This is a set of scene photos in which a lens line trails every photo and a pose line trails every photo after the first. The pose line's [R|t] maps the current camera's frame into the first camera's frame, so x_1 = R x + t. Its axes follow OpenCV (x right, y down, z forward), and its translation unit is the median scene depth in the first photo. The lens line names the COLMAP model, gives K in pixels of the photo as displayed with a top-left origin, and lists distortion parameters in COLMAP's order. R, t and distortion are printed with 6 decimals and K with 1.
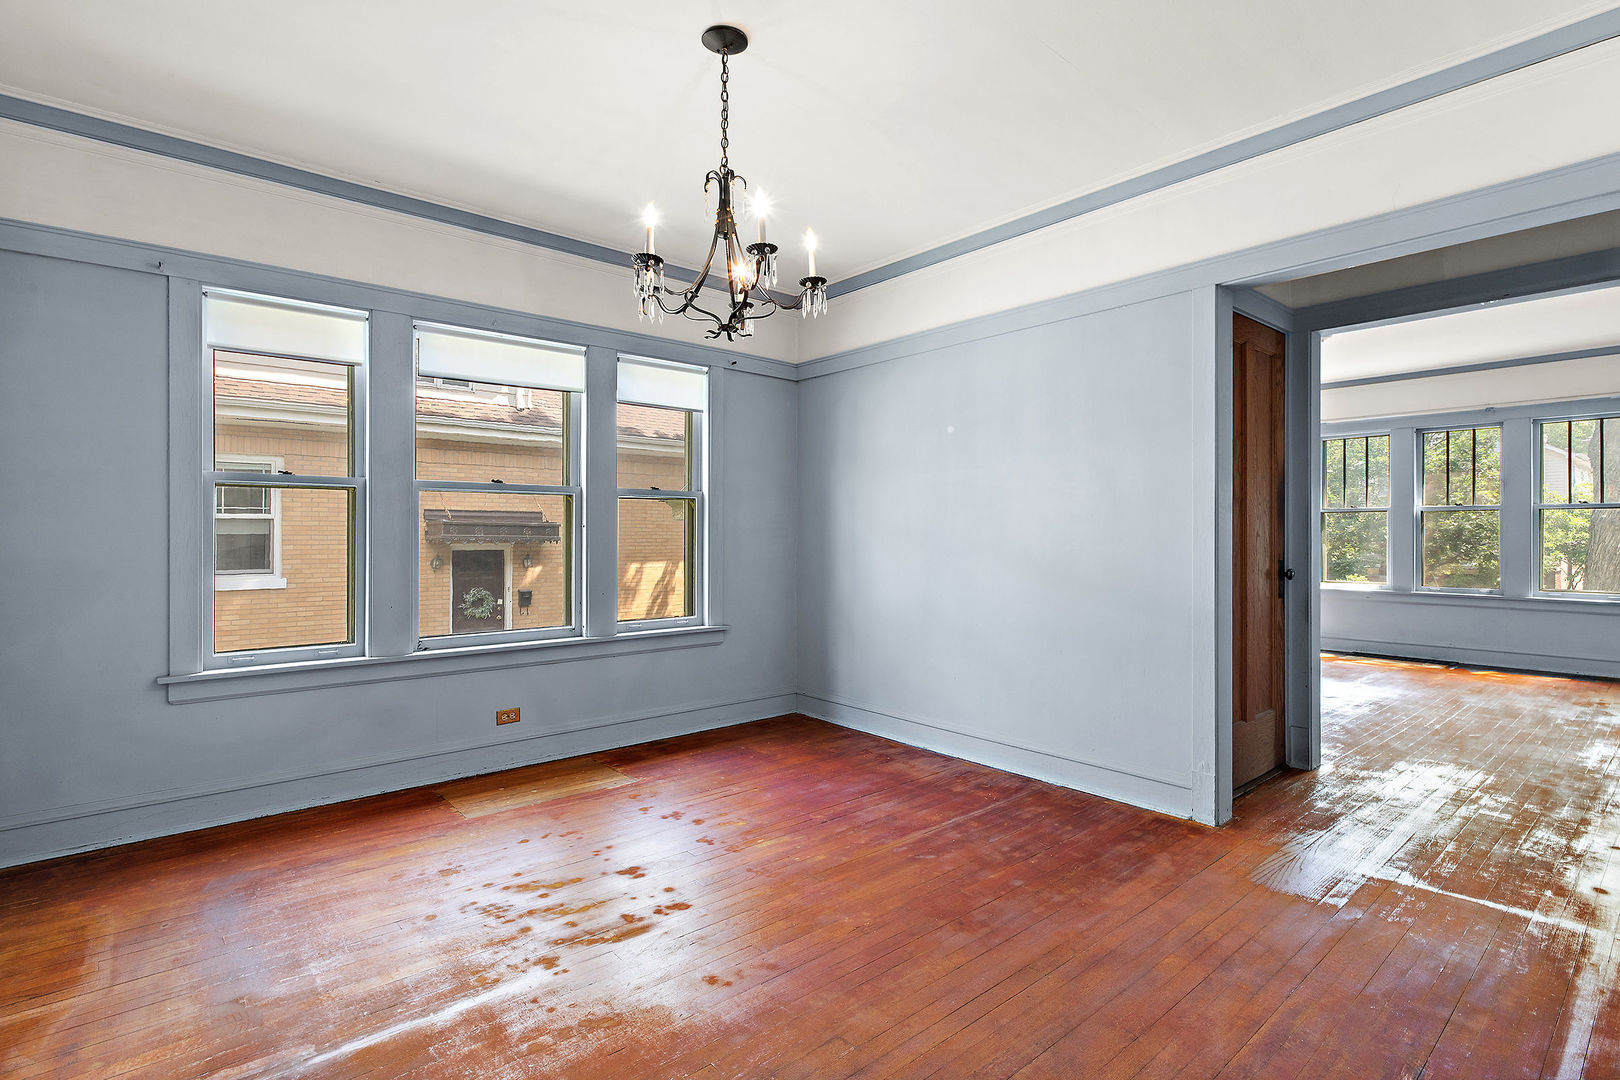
lens RADIAL K [[782.1, 0, 814.0], [0, 782.1, 532.0], [0, 0, 1]] dist [-0.000137, 0.000253]
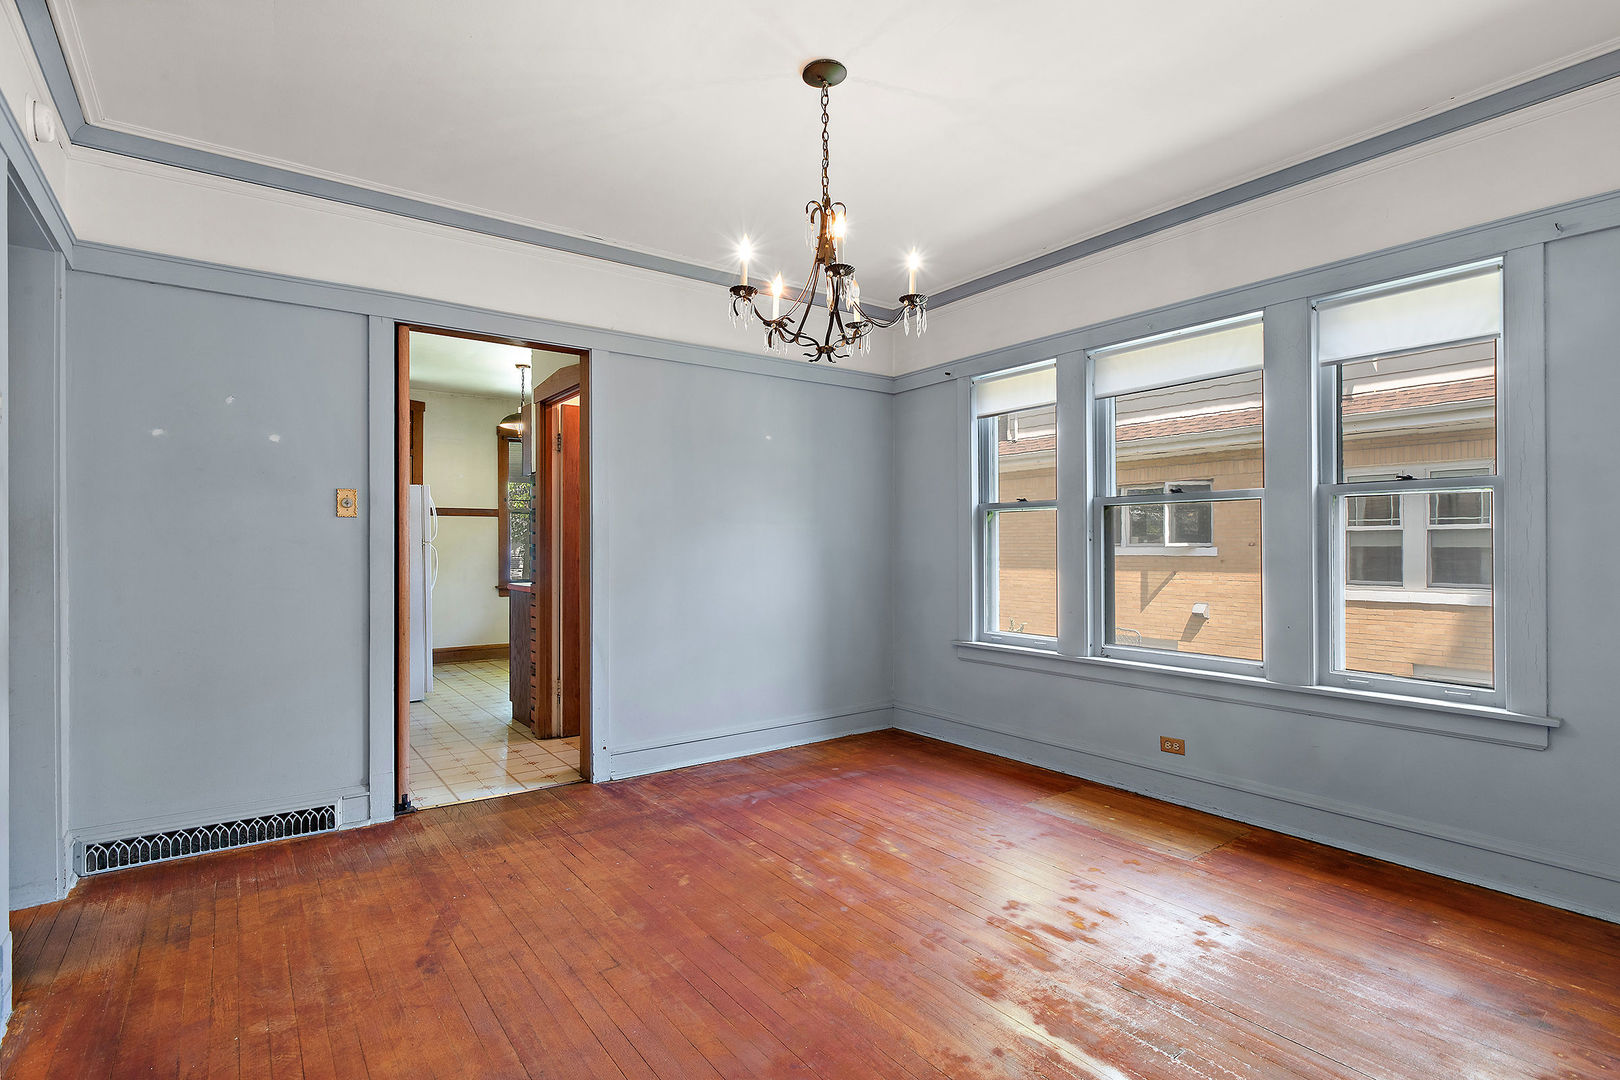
lens RADIAL K [[782.1, 0, 807.6], [0, 782.1, 547.6], [0, 0, 1]] dist [-0.000137, 0.000253]
pose [[-0.080081, 0.002266, -0.996786, 0.598348], [0.003984, 0.999990, 0.001953, -0.001307], [0.996780, -0.003815, -0.080089, 0.686018]]
